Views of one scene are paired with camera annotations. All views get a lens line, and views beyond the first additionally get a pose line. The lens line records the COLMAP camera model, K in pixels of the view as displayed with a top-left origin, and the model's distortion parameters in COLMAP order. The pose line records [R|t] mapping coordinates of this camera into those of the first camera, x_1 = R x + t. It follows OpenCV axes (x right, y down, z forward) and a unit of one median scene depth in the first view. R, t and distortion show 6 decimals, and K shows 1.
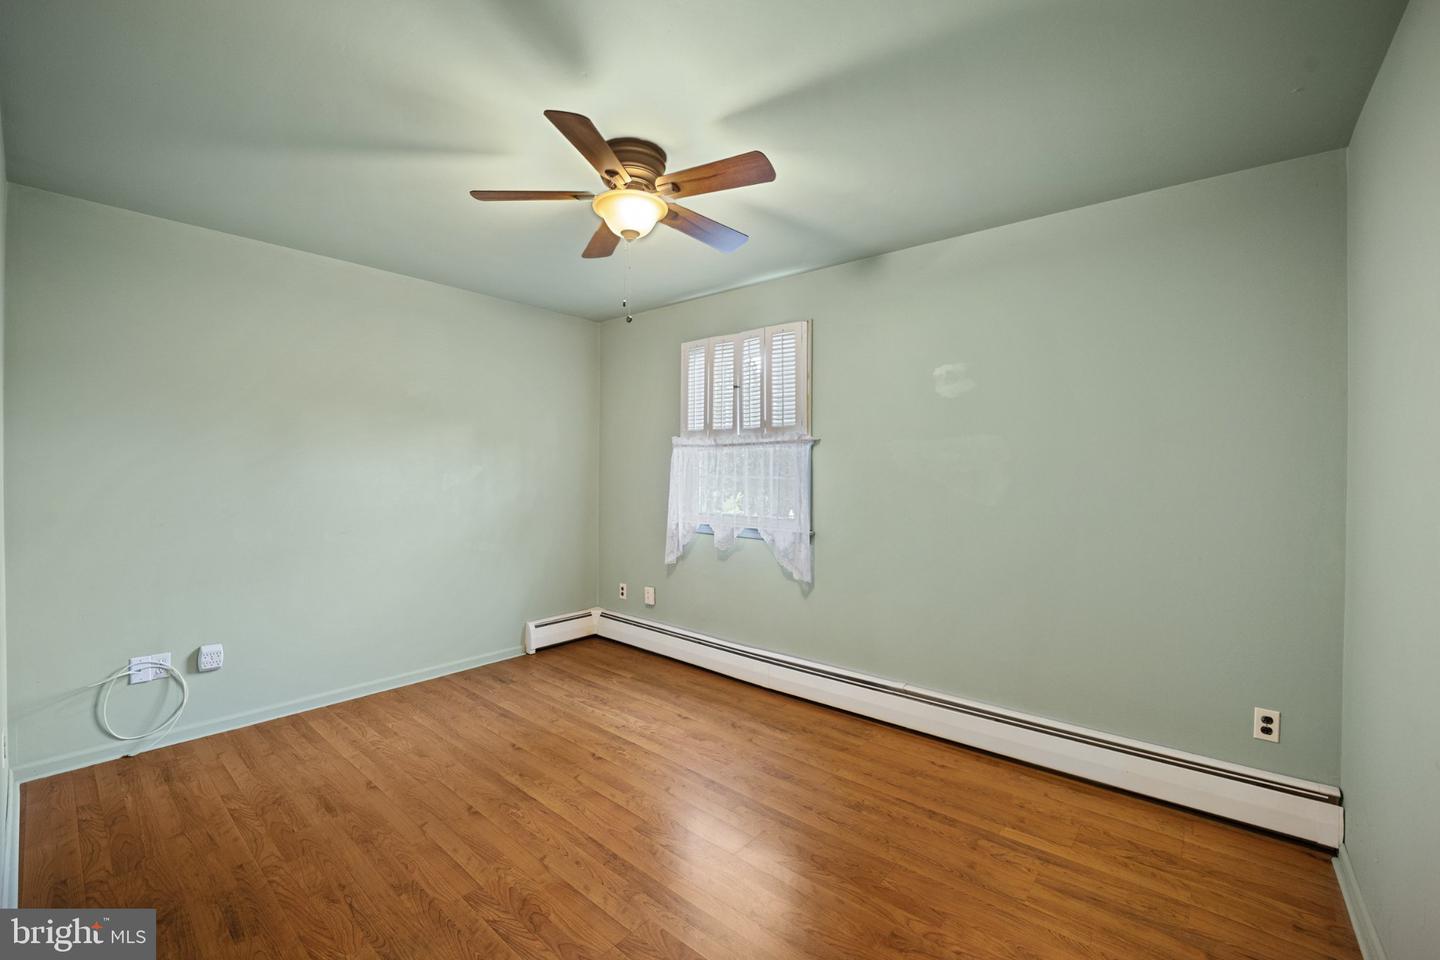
lens RADIAL K [[586.7, 0, 720.3], [0, 586.7, 474.5], [0, 0, 1]] dist [-0.011145, -0.000655]
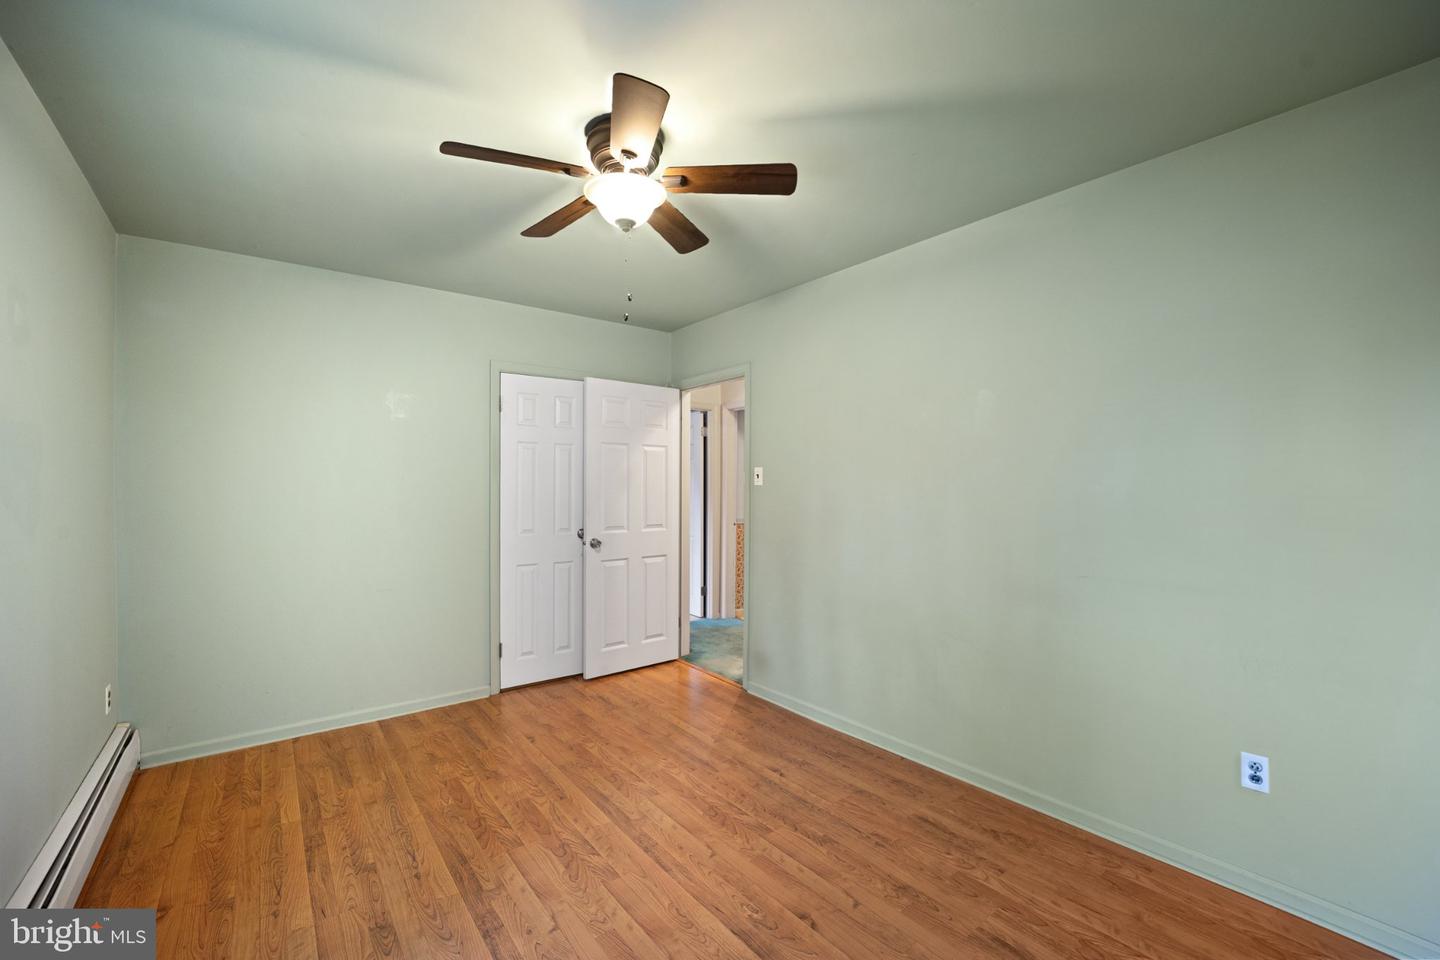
lens RADIAL K [[586.7, 0, 719.4], [0, 586.7, 481.4], [0, 0, 1]] dist [-0.011145, -0.000655]
pose [[-0.978995, -0.006295, 0.203786, -0.526032], [-0.006022, 0.999980, 0.001962, -0.013519], [-0.203794, 0.000693, -0.979014, 2.027149]]
